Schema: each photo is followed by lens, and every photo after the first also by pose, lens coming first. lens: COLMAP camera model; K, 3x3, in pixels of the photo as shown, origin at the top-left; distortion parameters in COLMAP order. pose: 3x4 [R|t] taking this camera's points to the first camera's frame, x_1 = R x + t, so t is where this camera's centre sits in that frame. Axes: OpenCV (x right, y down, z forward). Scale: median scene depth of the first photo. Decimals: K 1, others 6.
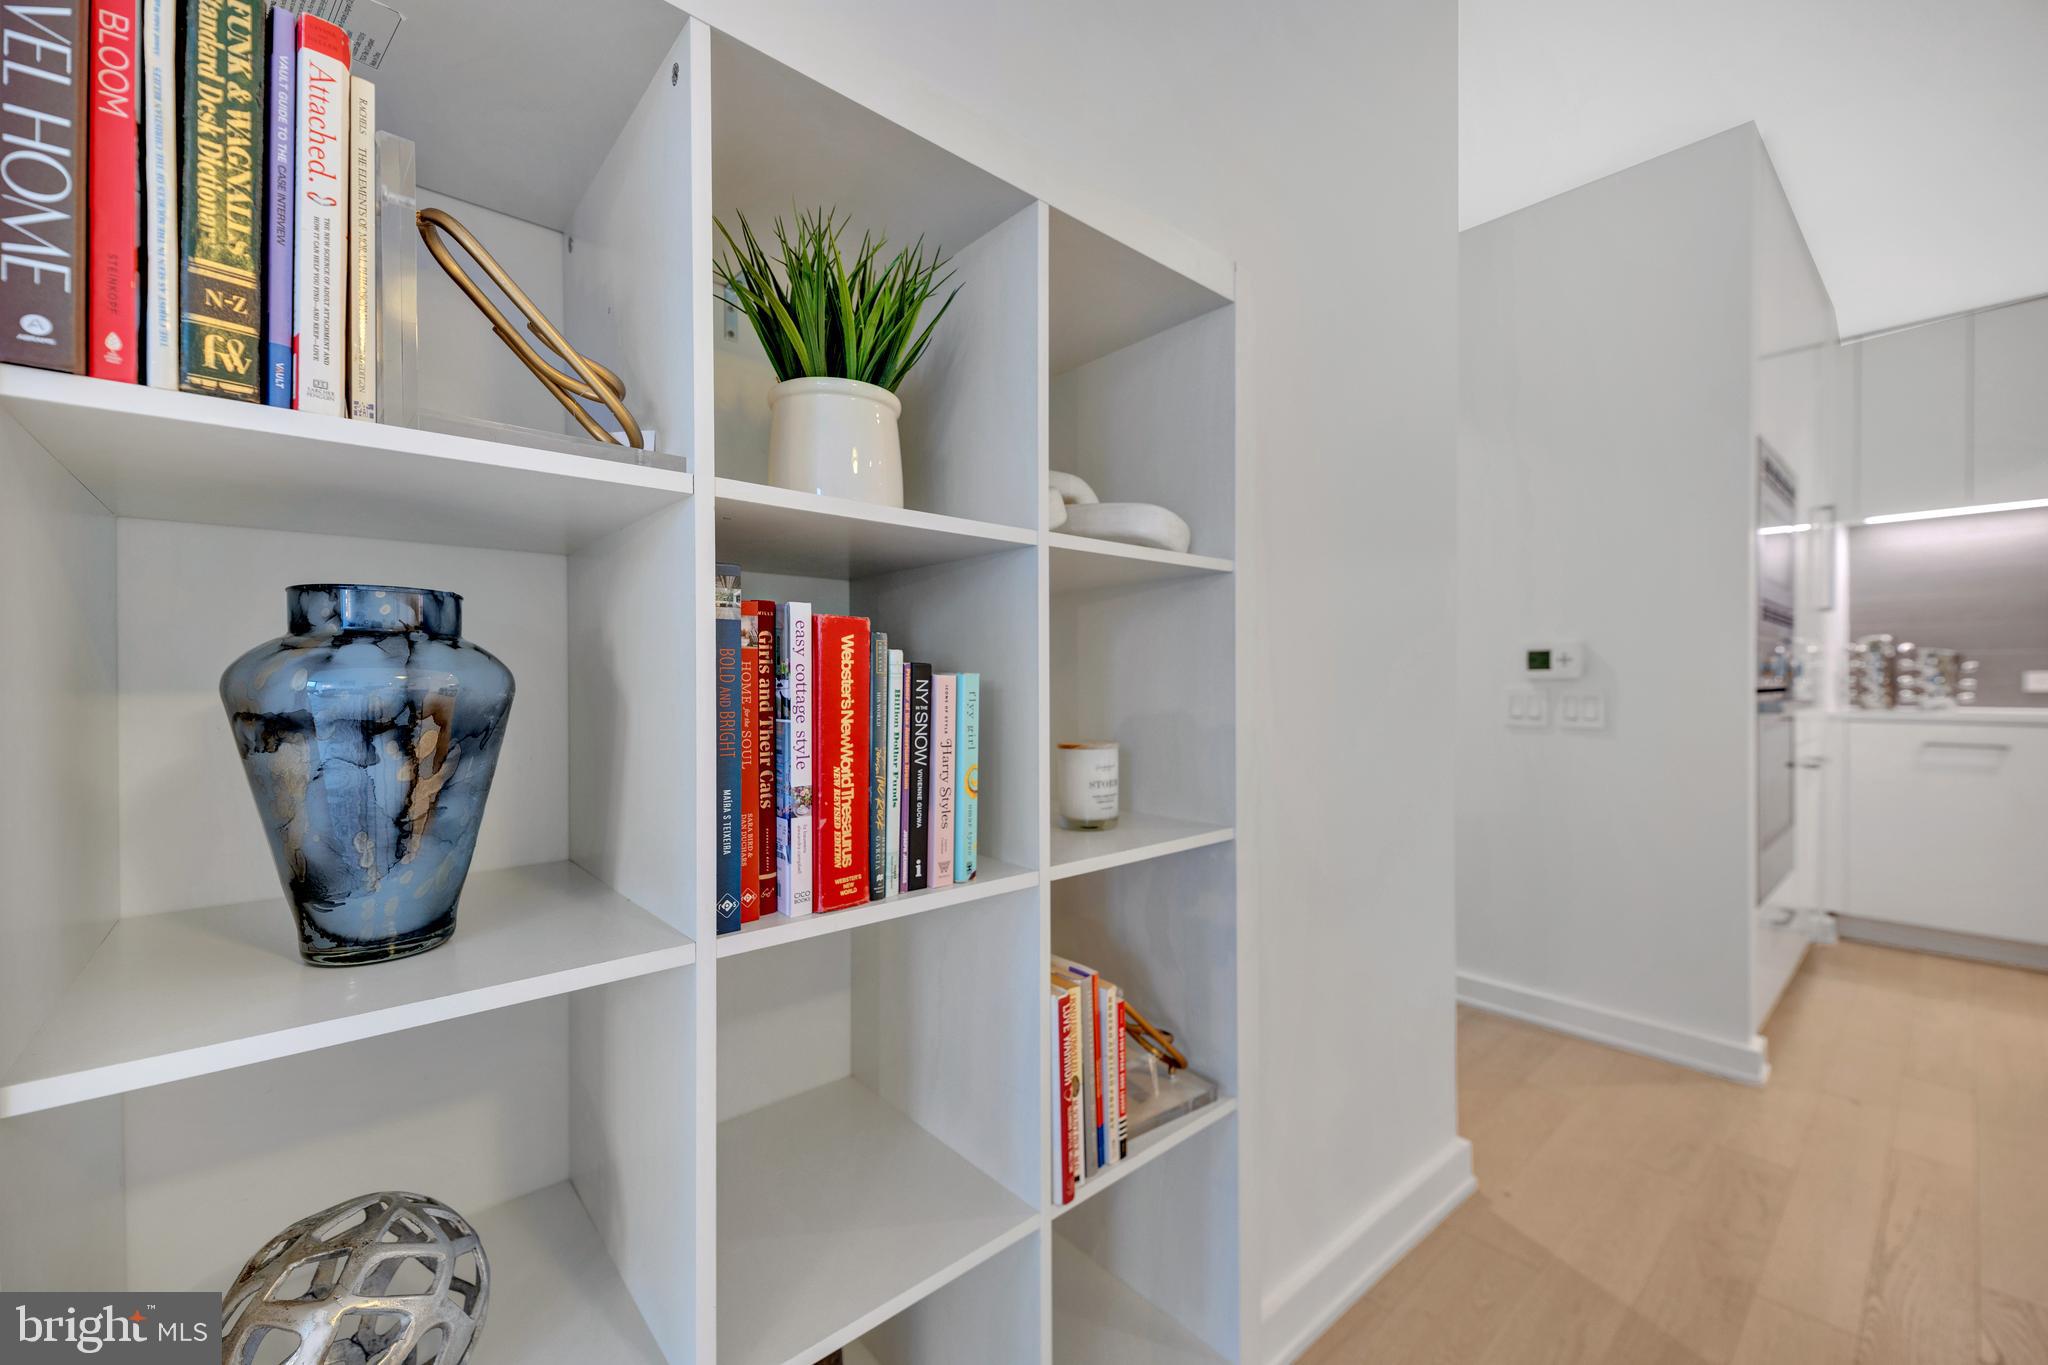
lens RADIAL K [[817.9, 0, 1018.8], [0, 817.9, 687.9], [0, 0, 1]] dist [0.002191, -0.004595]
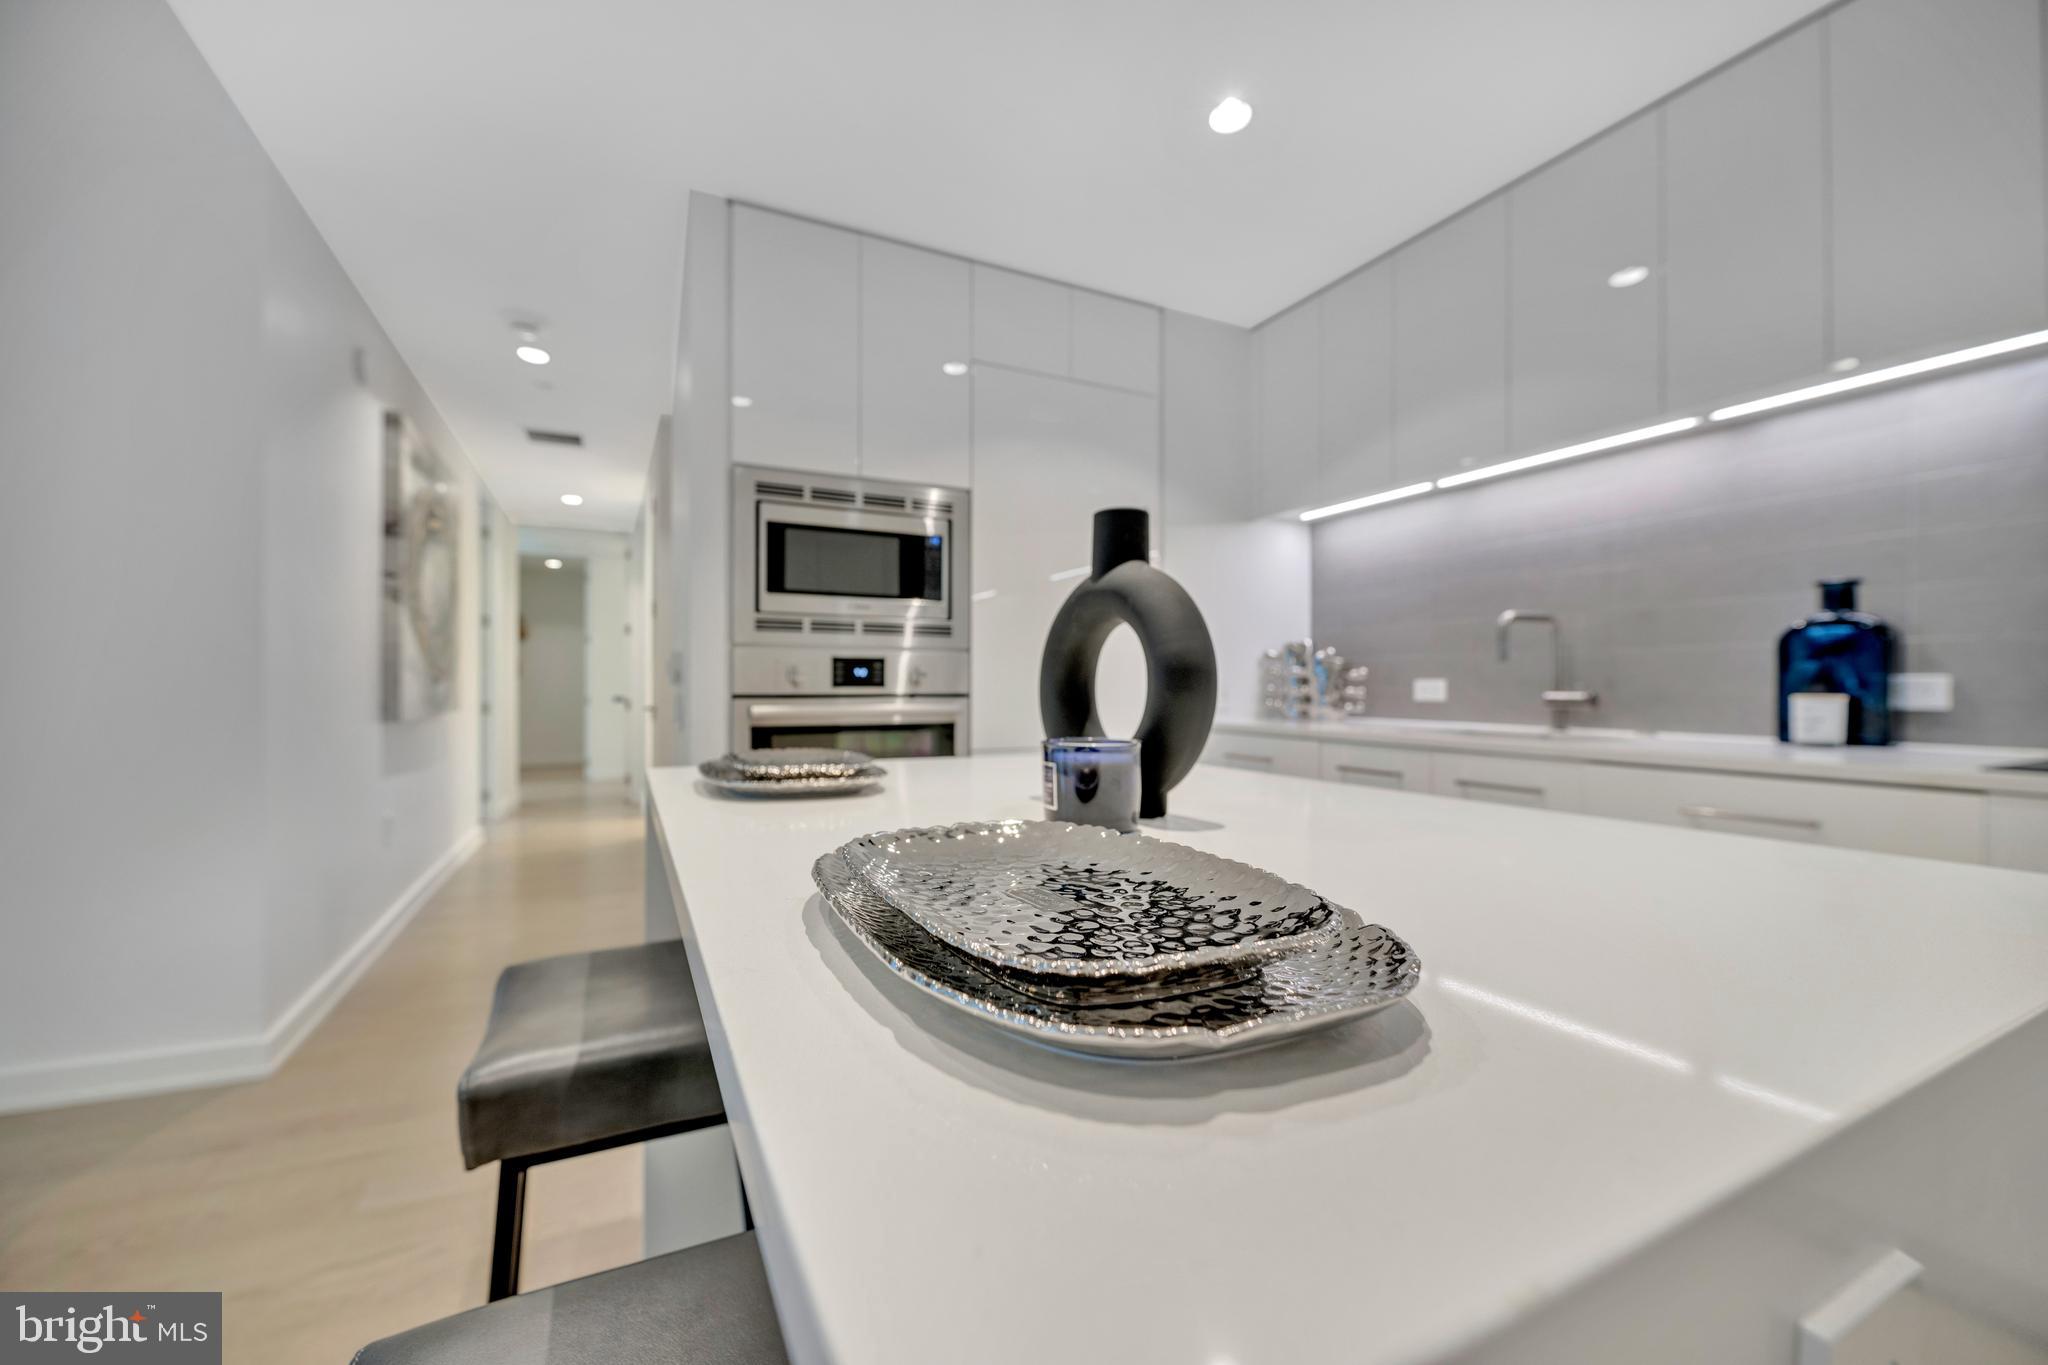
lens RADIAL K [[812.5, 0, 1019.9], [0, 812.5, 687.2], [0, 0, 1]] dist [0.000041, -0.003278]
pose [[0.966615, 0.006820, -0.256142, 4.184466], [-0.008195, 0.999957, -0.004303, -0.019458], [0.256102, 0.006258, 0.966630, 0.061122]]
